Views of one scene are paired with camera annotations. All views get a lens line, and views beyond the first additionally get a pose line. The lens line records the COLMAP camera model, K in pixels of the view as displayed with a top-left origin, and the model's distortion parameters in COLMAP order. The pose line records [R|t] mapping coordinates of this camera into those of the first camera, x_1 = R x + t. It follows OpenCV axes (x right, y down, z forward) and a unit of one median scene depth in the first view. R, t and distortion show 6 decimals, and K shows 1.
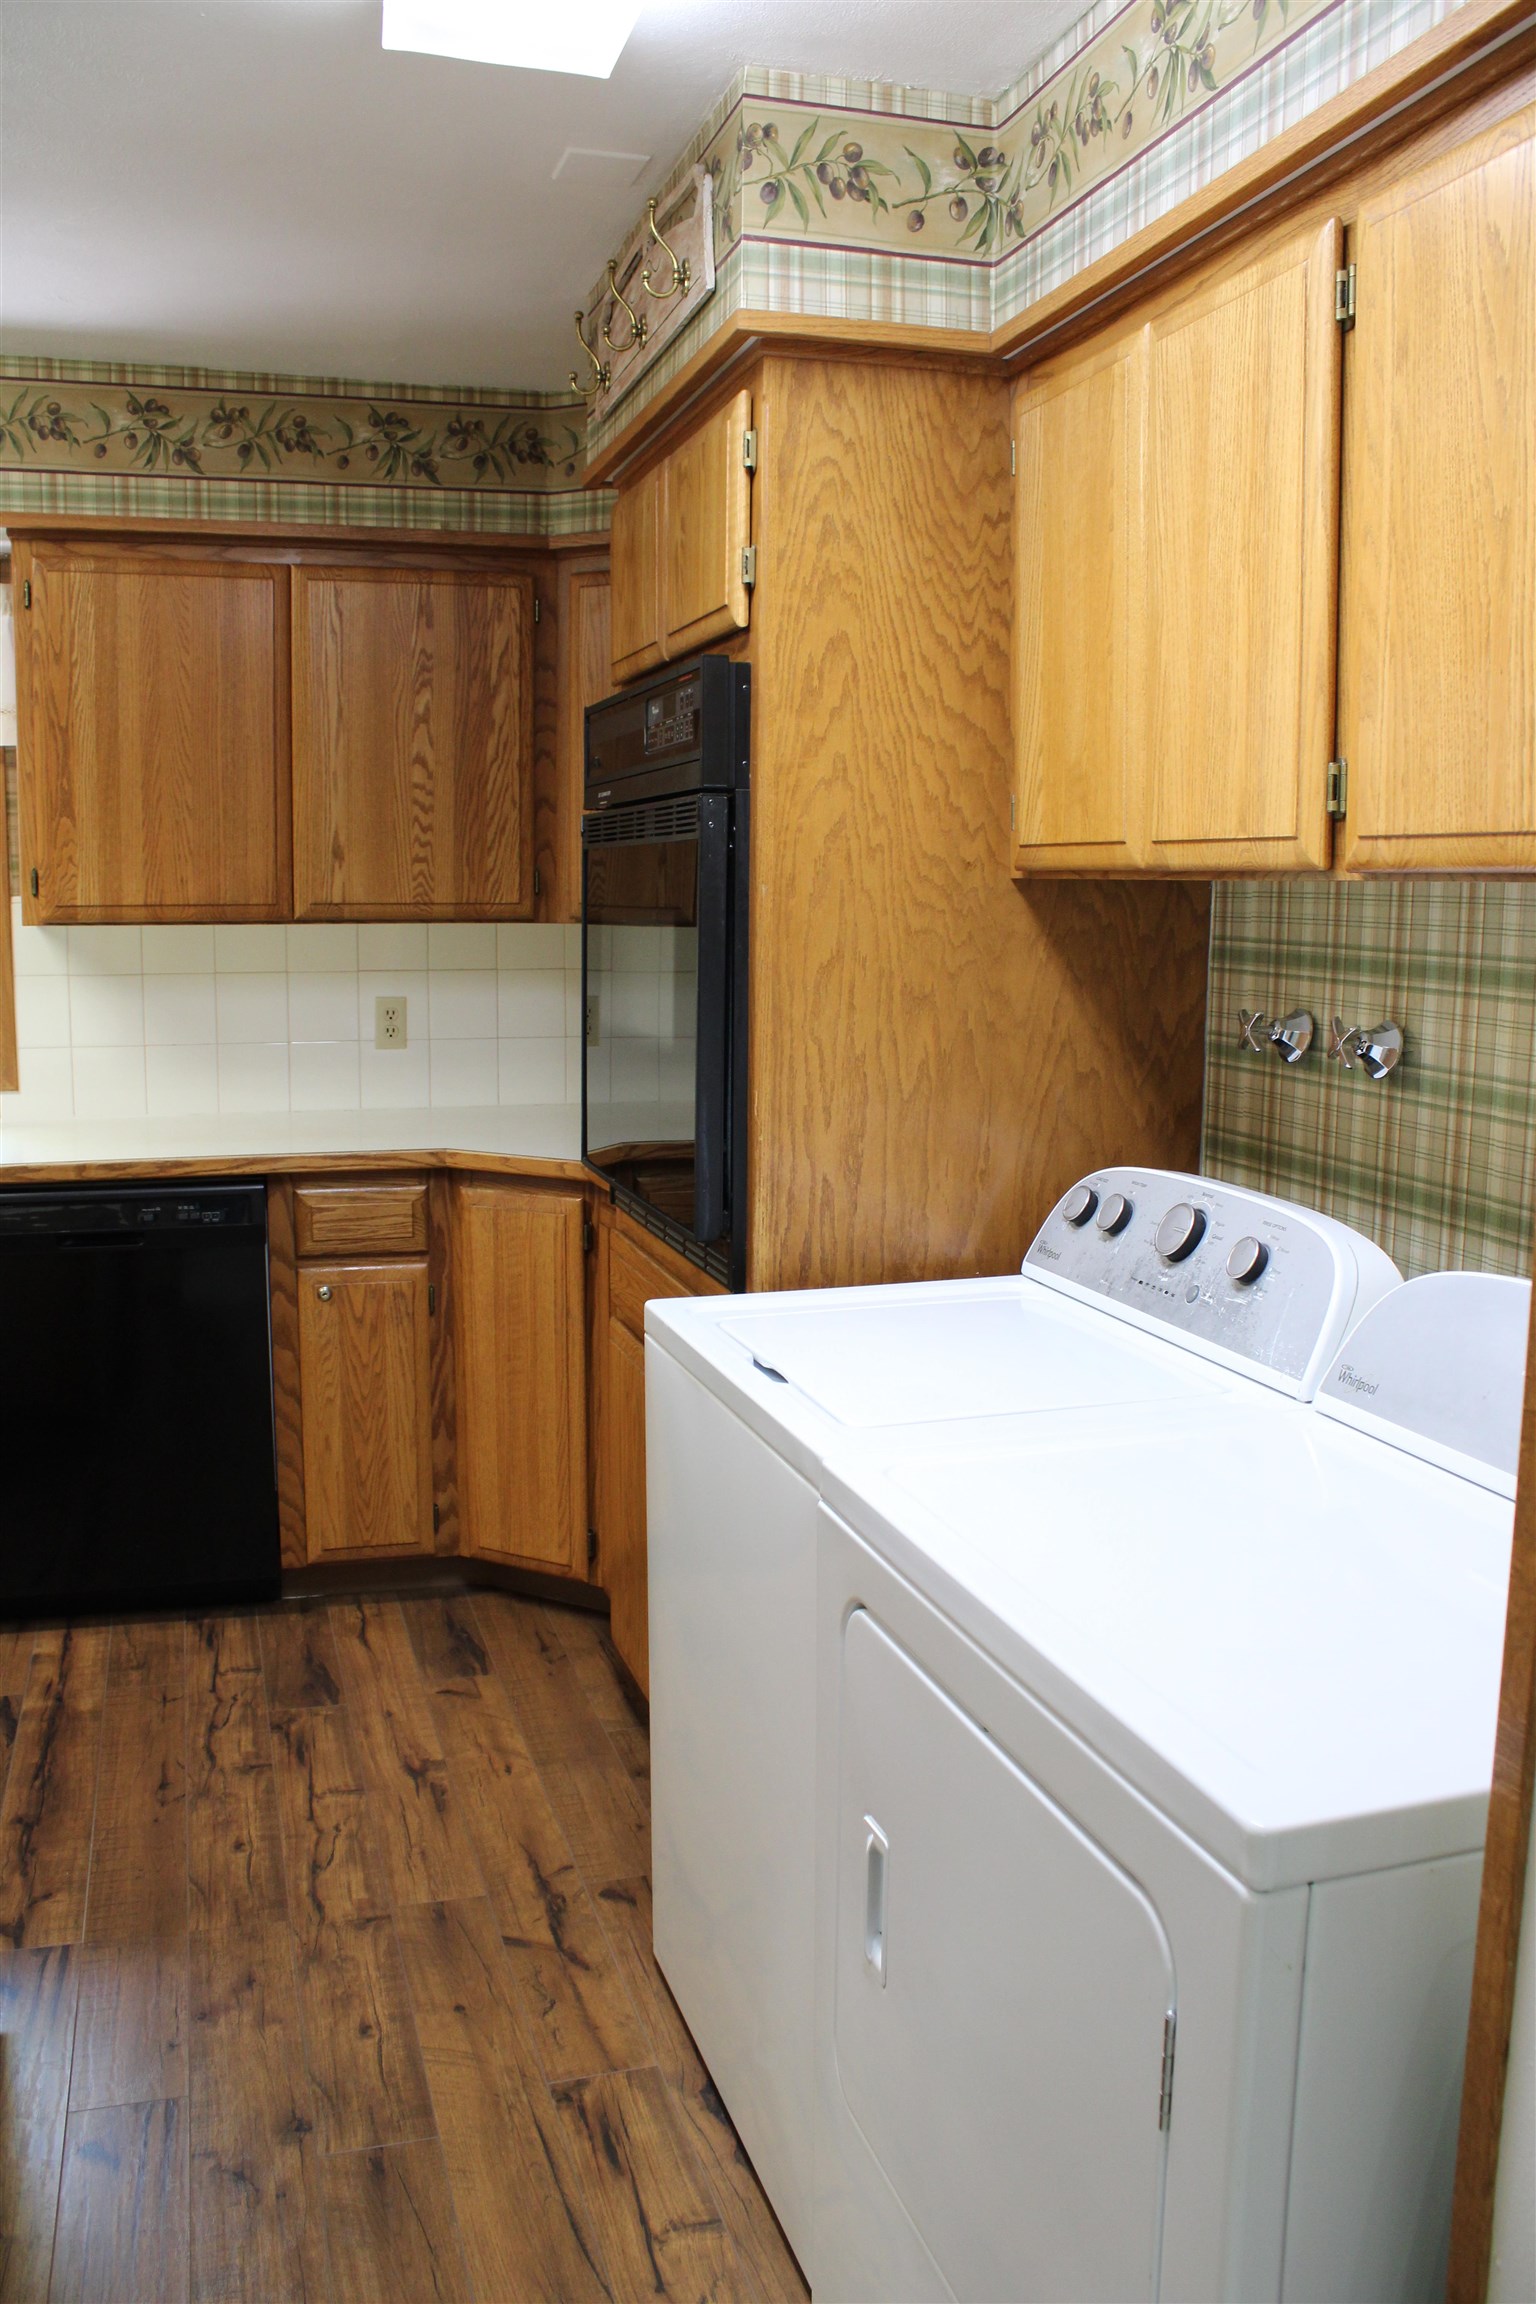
lens RADIAL K [[1897.1, 0, 775.7], [0, 1897.1, 1148.2], [0, 0, 1]] dist [-0.168895, 0.154027]
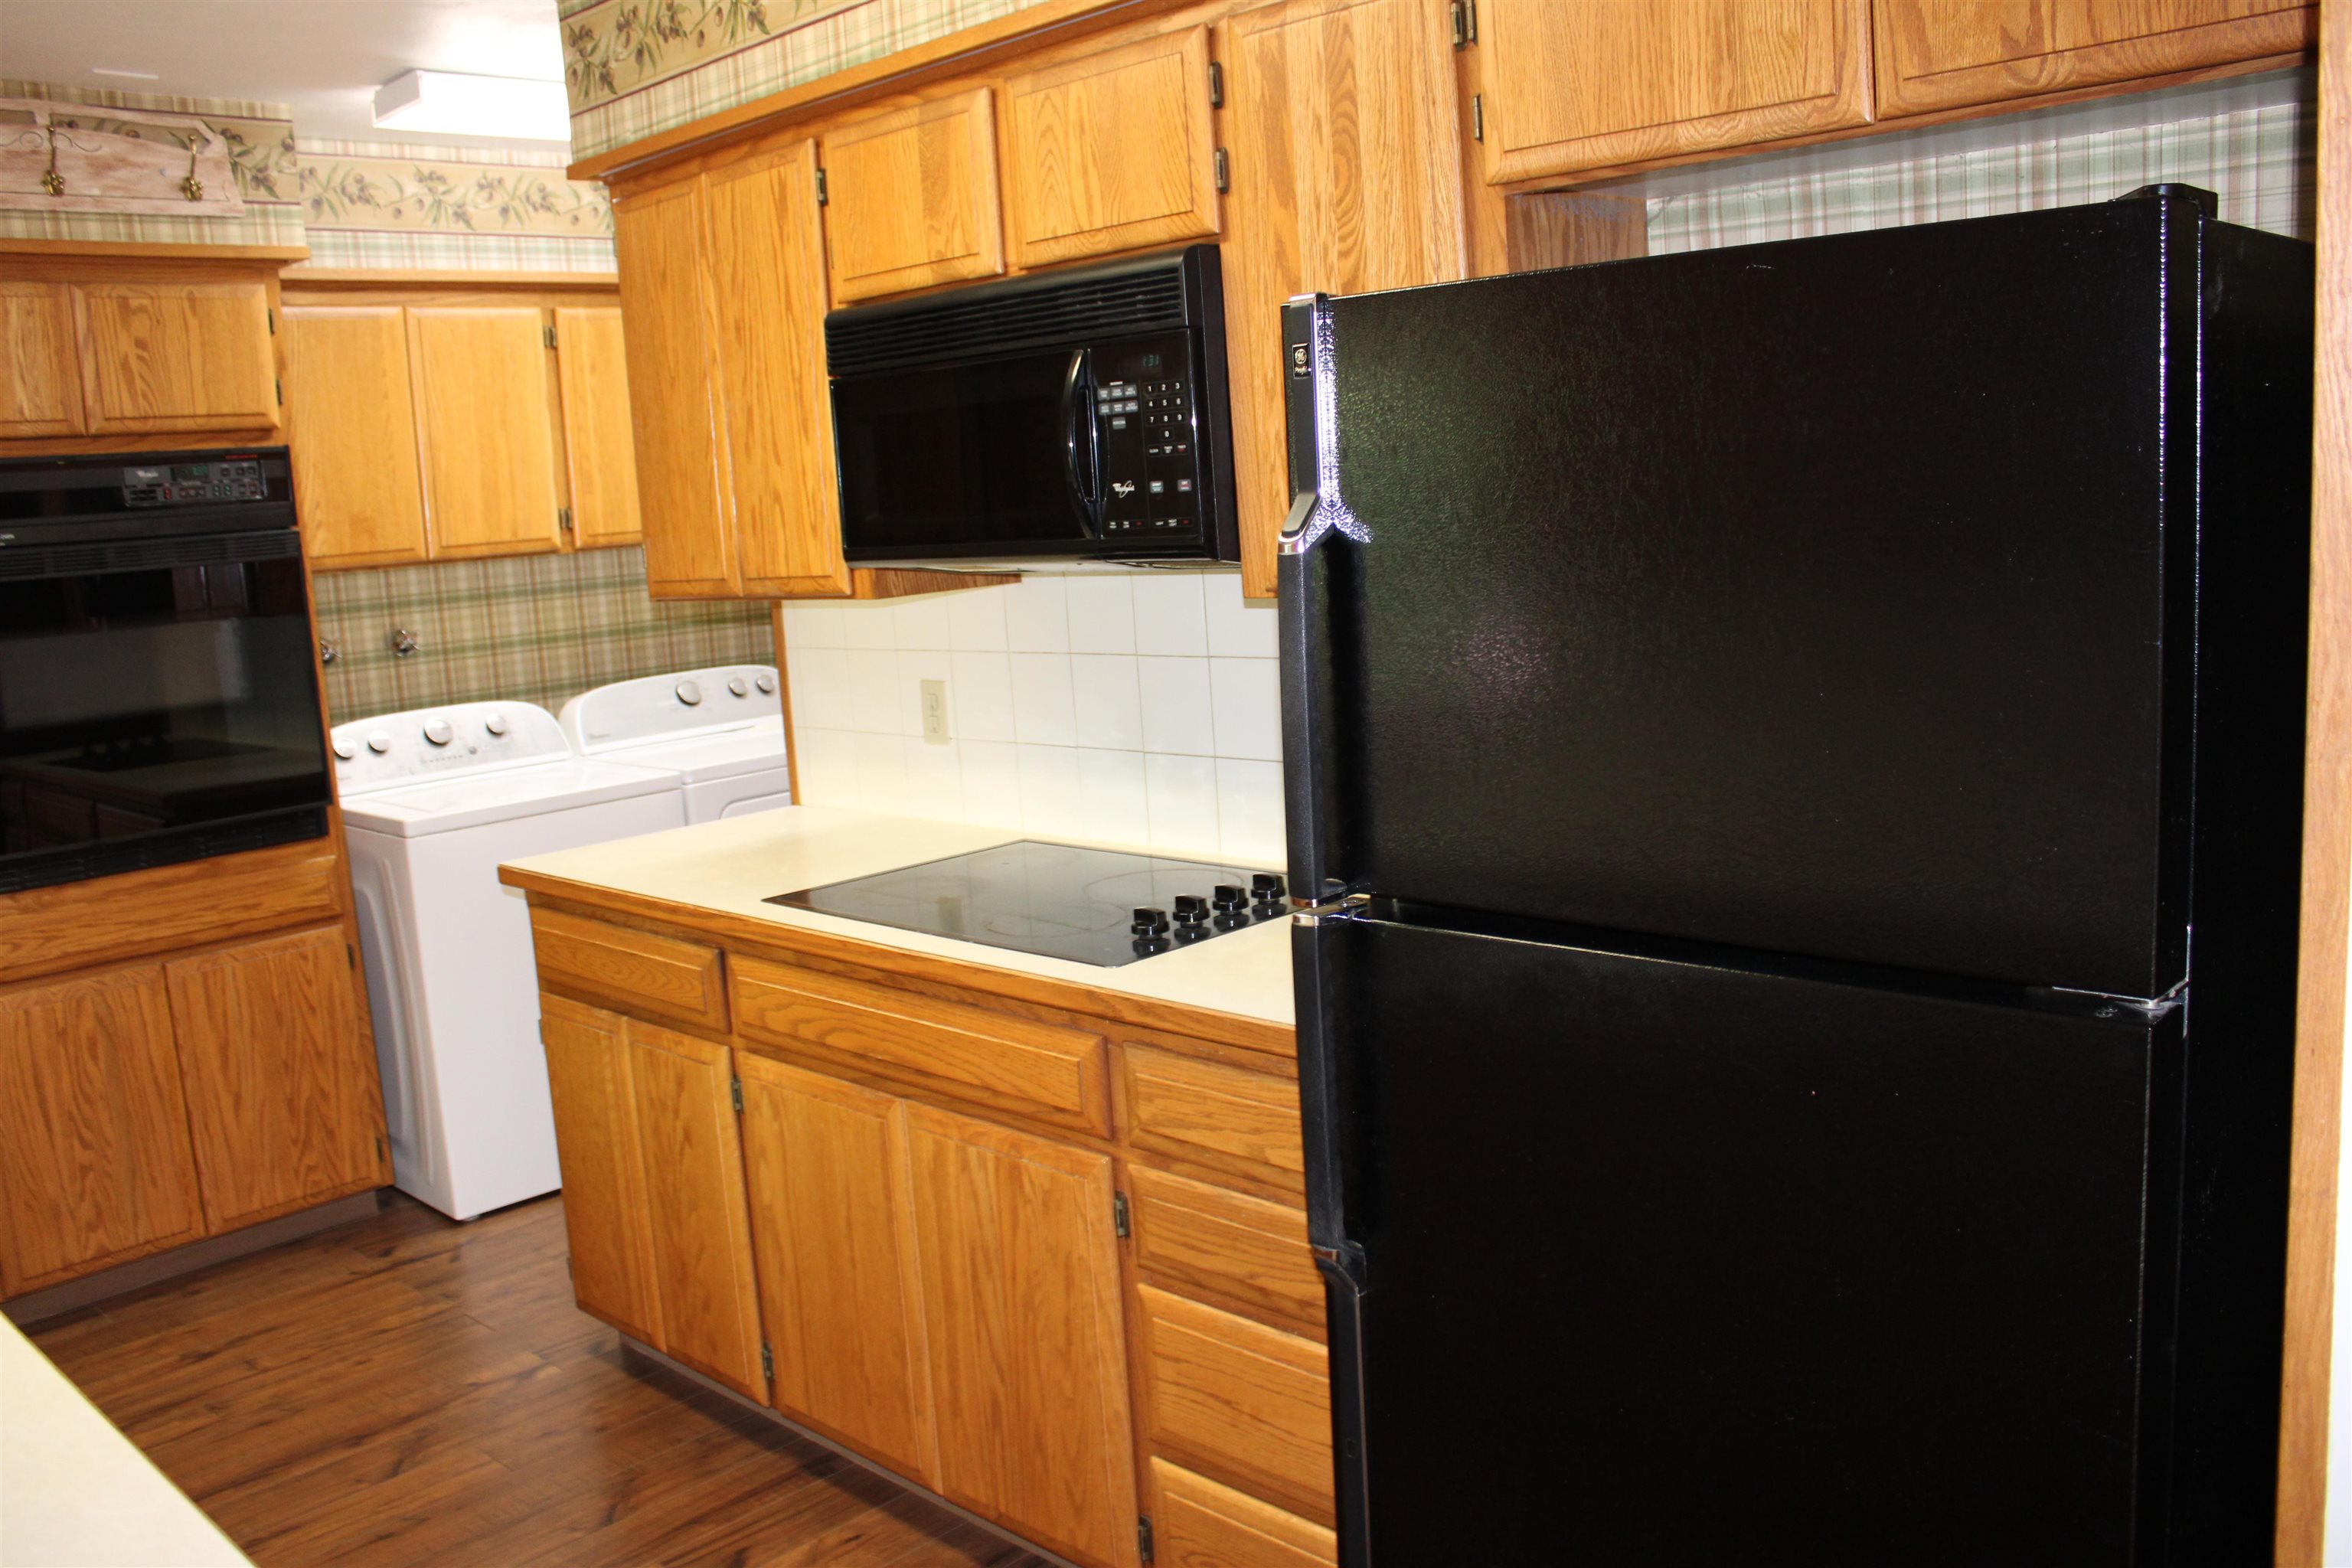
lens RADIAL K [[1936.6, 0, 1178.8], [0, 1936.6, 767.2], [0, 0, 1]] dist [-0.168895, 0.154027]
pose [[-0.482996, -0.108031, 0.868933, -2.084762], [0.177136, 0.959787, 0.217788, -0.237754], [-0.857518, 0.259110, -0.444437, 1.271290]]
